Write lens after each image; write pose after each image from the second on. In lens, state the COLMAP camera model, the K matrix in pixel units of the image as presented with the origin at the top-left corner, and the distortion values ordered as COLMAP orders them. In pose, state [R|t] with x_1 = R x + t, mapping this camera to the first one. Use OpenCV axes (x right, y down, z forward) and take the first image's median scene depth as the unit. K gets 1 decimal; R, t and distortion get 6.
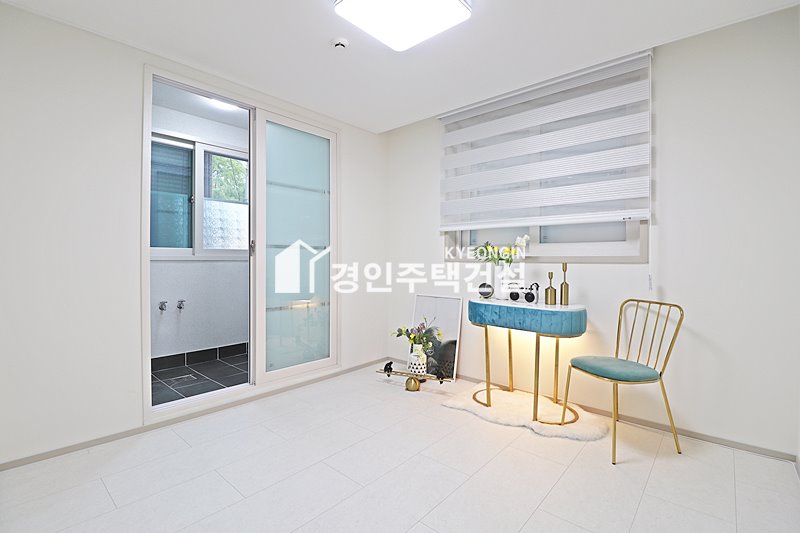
lens RADIAL K [[369.5, 0, 401.5], [0, 369.5, 259.8], [0, 0, 1]] dist [0.000354, -0.014639]
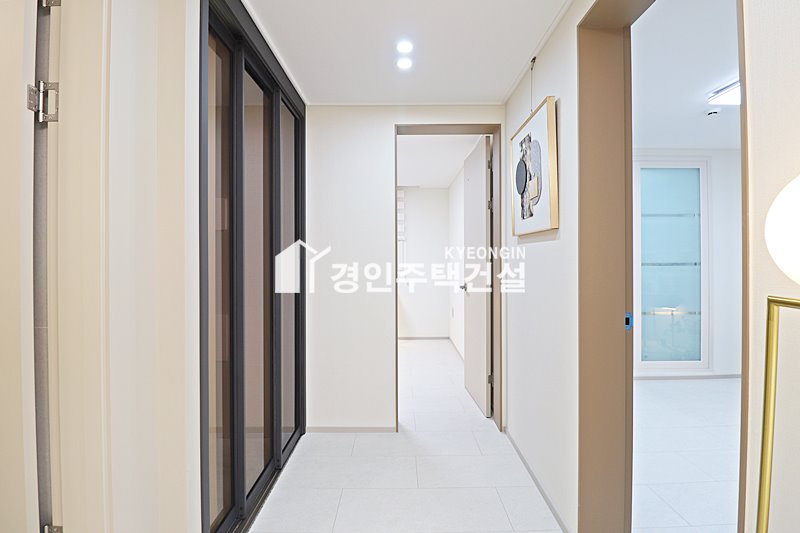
lens RADIAL K [[369.5, 0, 401.5], [0, 369.5, 259.8], [0, 0, 1]] dist [0.000354, -0.014639]
pose [[0.660913, -0.004810, -0.750447, 0.040748], [0.004507, 0.999987, -0.002440, -0.043283], [0.750449, -0.001770, 0.660926, -0.395019]]
